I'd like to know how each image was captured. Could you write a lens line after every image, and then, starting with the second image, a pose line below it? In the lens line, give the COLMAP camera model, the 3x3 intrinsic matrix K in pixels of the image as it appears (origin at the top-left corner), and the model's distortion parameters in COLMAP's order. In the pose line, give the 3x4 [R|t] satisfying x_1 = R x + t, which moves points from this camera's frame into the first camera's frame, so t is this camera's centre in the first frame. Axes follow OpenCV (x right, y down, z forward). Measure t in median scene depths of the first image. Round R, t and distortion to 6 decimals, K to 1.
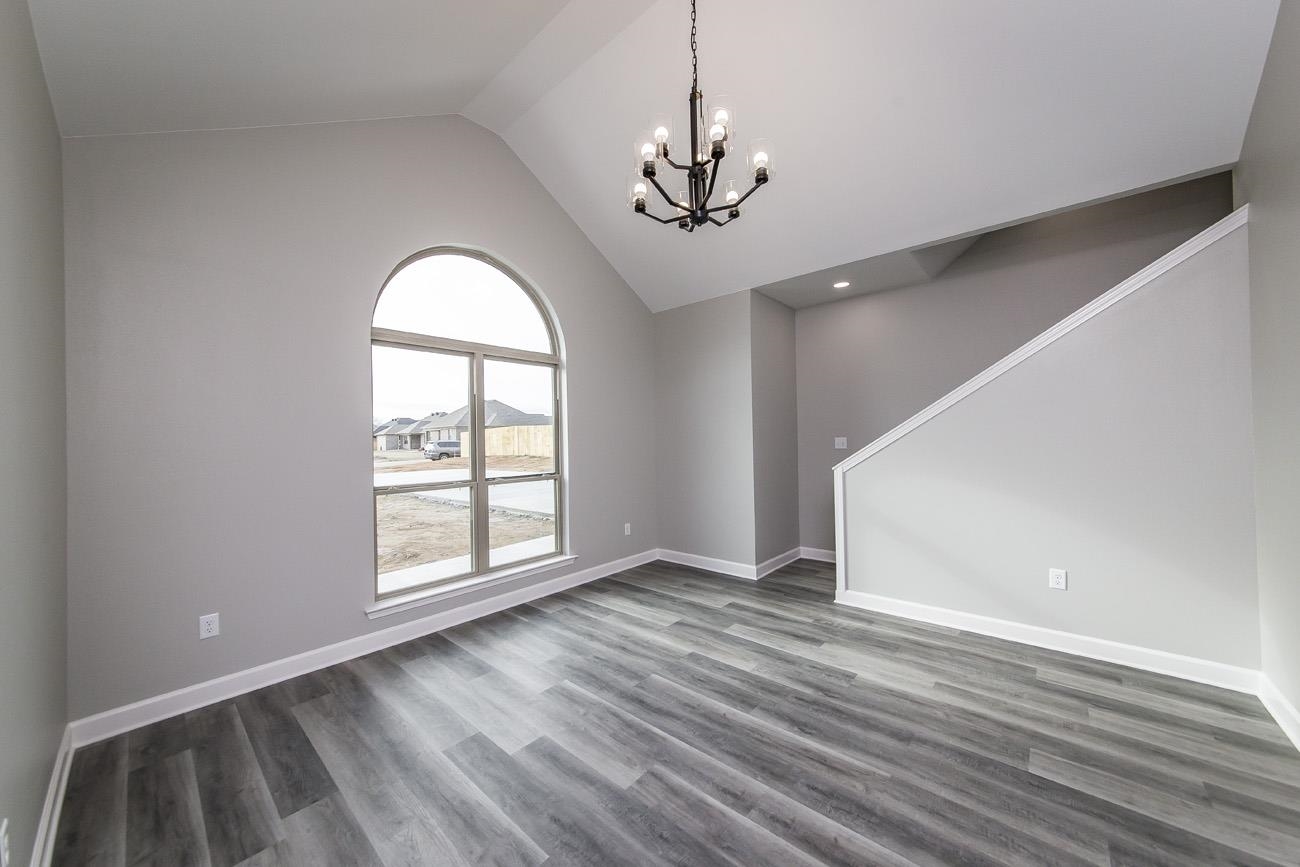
lens RADIAL K [[466.2, 0, 645.1], [0, 466.2, 434.2], [0, 0, 1]] dist [-0.002470, 0.000892]
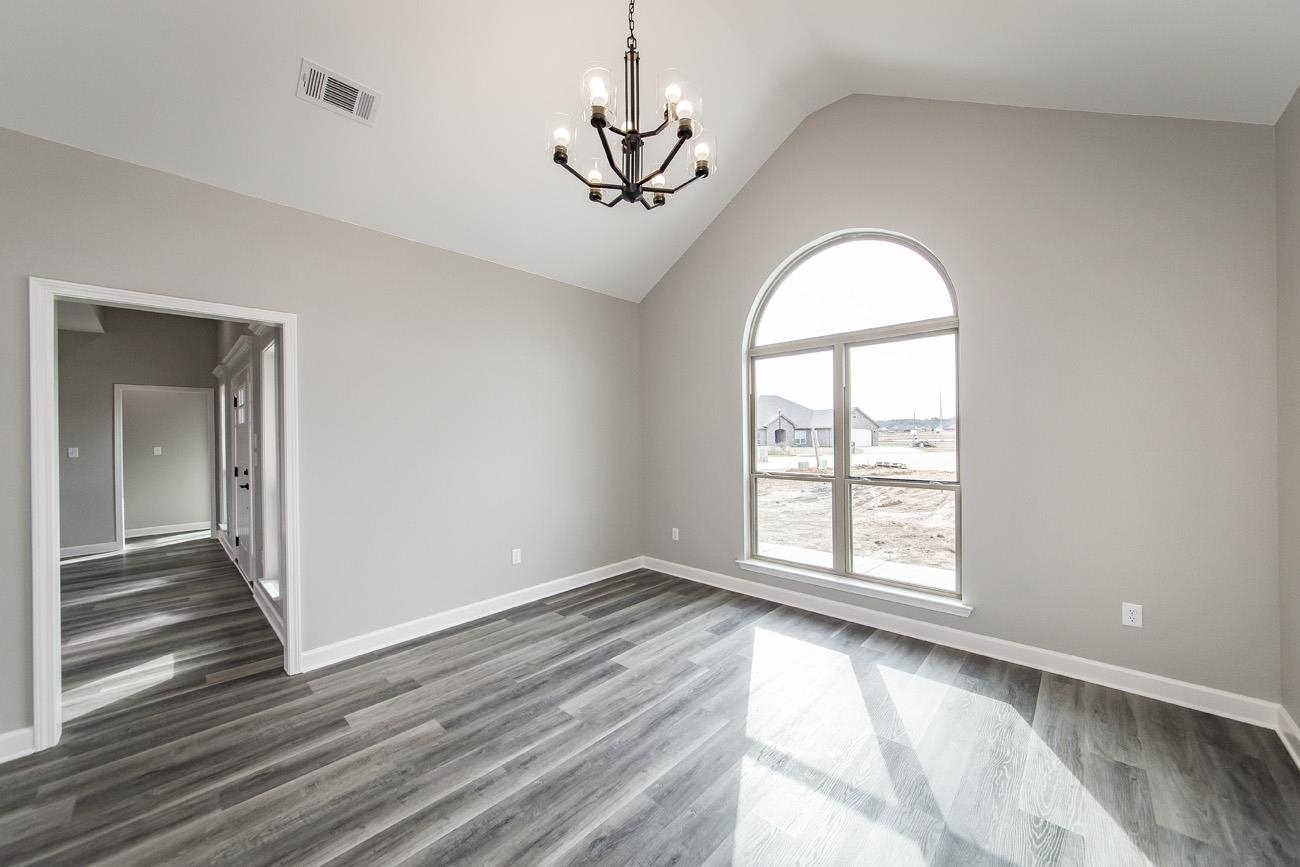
lens RADIAL K [[466.2, 0, 647.0], [0, 466.2, 434.7], [0, 0, 1]] dist [-0.002470, 0.000892]
pose [[-0.031357, 0.021534, -0.999276, 0.927200], [0.025564, 0.999458, 0.020736, -0.027641], [0.999181, -0.024895, -0.031891, 0.963663]]
